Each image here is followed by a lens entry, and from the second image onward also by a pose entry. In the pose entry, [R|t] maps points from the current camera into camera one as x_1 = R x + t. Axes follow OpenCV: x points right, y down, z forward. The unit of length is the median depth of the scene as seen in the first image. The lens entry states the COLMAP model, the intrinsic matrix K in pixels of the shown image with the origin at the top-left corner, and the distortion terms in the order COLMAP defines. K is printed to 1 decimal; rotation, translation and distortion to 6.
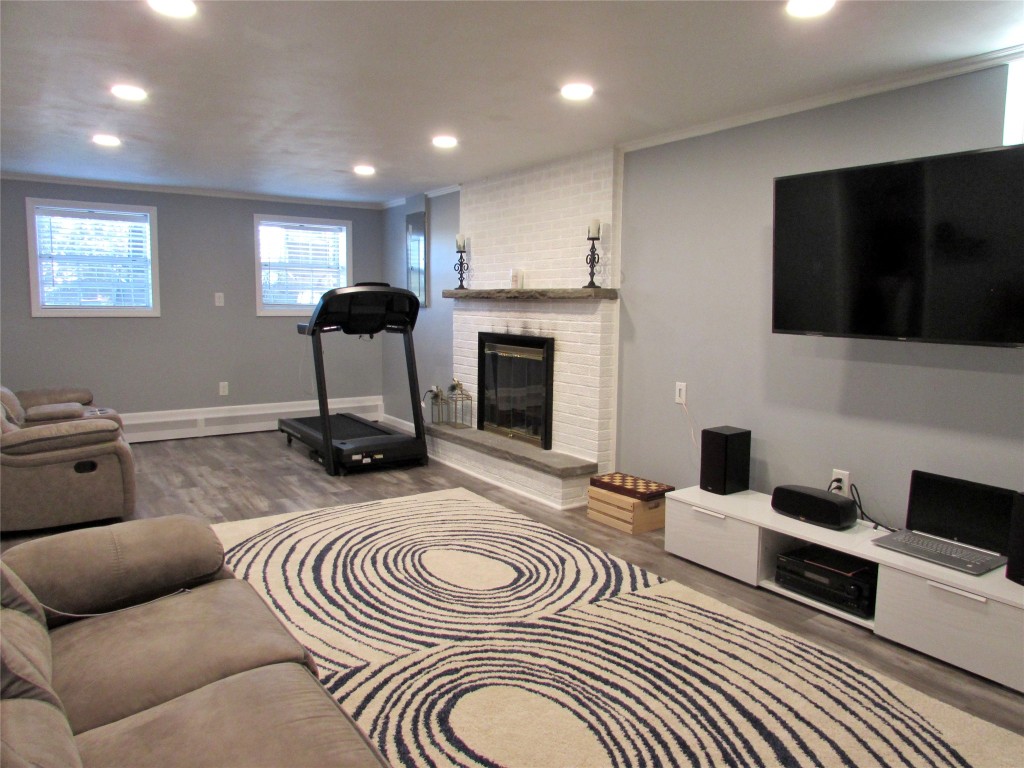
lens RADIAL K [[719.9, 0, 511.6], [0, 719.9, 380.6], [0, 0, 1]] dist [-0.042707, 0.024361]
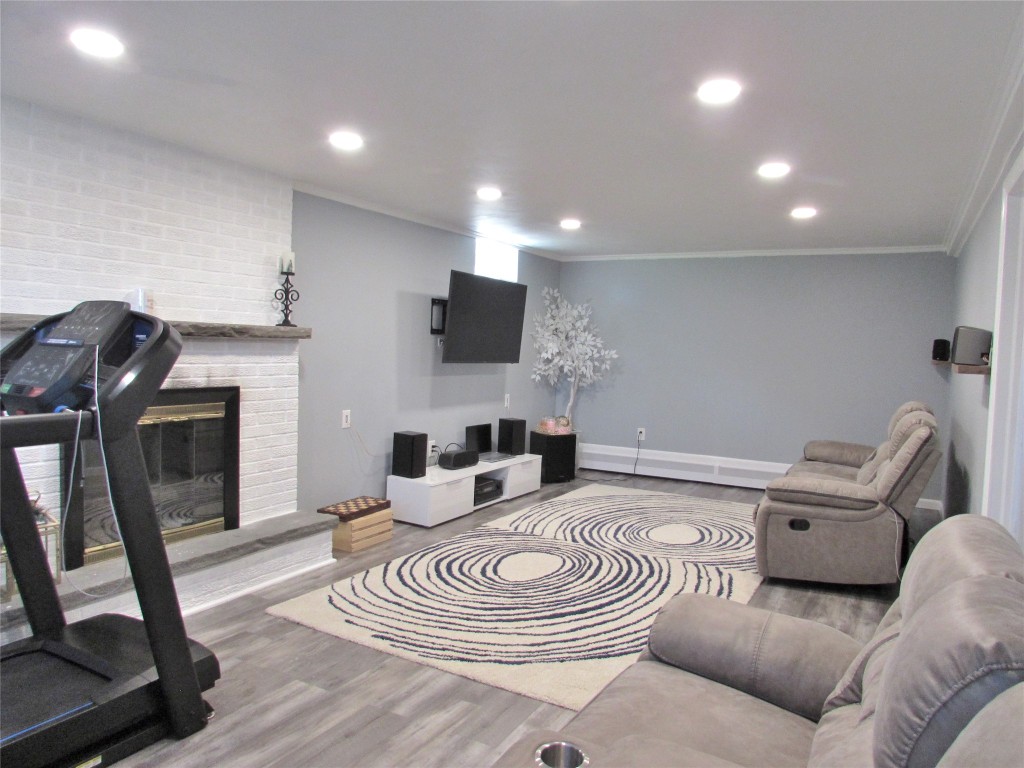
lens RADIAL K [[719.9, 0, 511.5], [0, 719.9, 386.9], [0, 0, 1]] dist [-0.042707, 0.024361]
pose [[-0.458824, -0.071810, 0.885620, -0.857824], [0.067979, 0.990970, 0.115572, -0.141532], [-0.885923, 0.113231, -0.449800, 1.191961]]
